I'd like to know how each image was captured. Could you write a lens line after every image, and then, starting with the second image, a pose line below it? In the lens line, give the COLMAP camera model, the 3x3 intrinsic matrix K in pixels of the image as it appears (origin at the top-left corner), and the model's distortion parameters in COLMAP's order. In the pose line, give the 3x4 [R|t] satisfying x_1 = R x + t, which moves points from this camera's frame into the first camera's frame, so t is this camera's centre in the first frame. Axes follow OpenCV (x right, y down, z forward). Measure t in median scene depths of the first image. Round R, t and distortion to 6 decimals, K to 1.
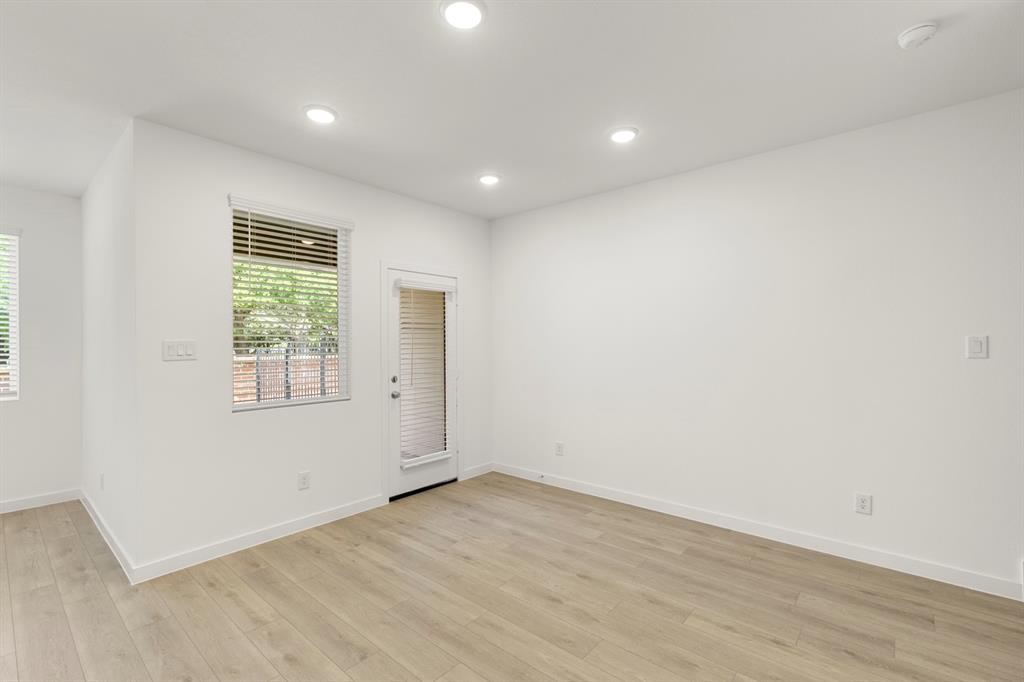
lens RADIAL K [[454.4, 0, 512.4], [0, 454.4, 343.2], [0, 0, 1]] dist [0.004865, -0.001974]
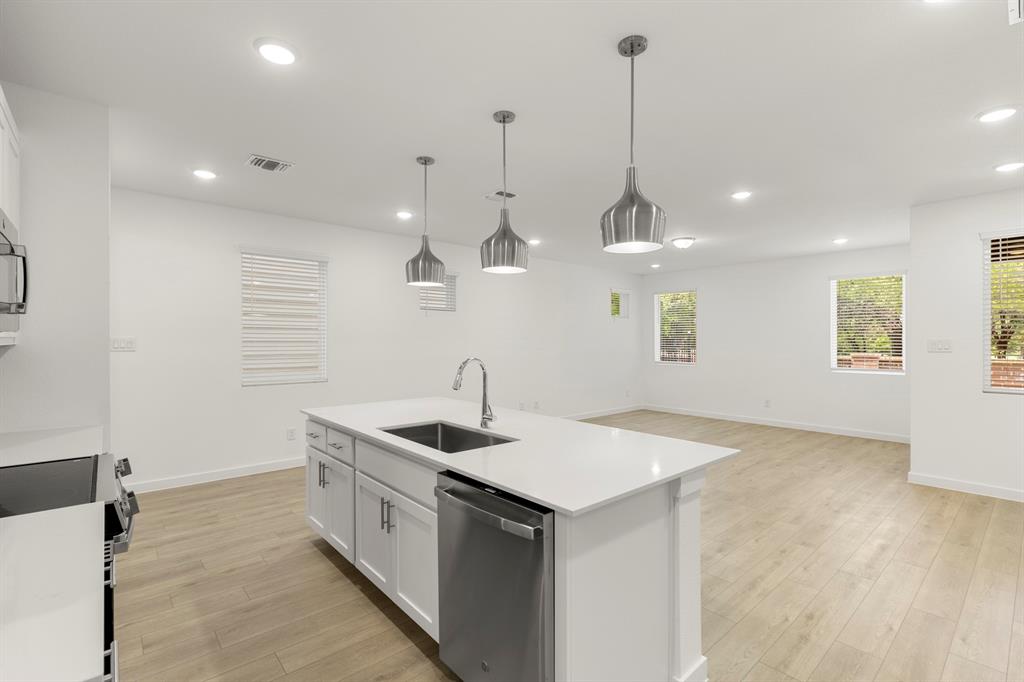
lens RADIAL K [[454.4, 0, 508.2], [0, 454.4, 340.9], [0, 0, 1]] dist [0.004865, -0.001974]
pose [[-0.153826, 0.002719, -0.988094, 0.993615], [0.002257, 0.999995, 0.002401, -0.006588], [0.988095, -0.001860, -0.153831, -0.198377]]
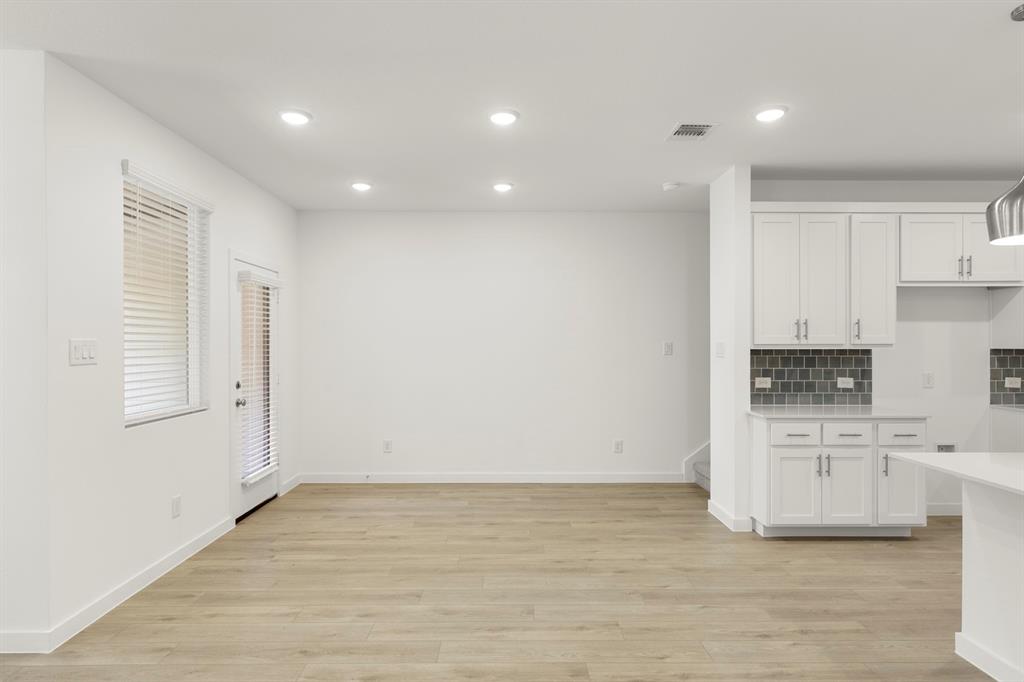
lens RADIAL K [[551.5, 0, 510.4], [0, 551.5, 343.5], [0, 0, 1]] dist [0.002998, -0.000891]
pose [[0.752301, 0.006979, 0.658782, -0.789071], [-0.004560, 0.999975, -0.005386, 0.002756], [-0.658803, 0.001048, 0.752315, -0.211574]]
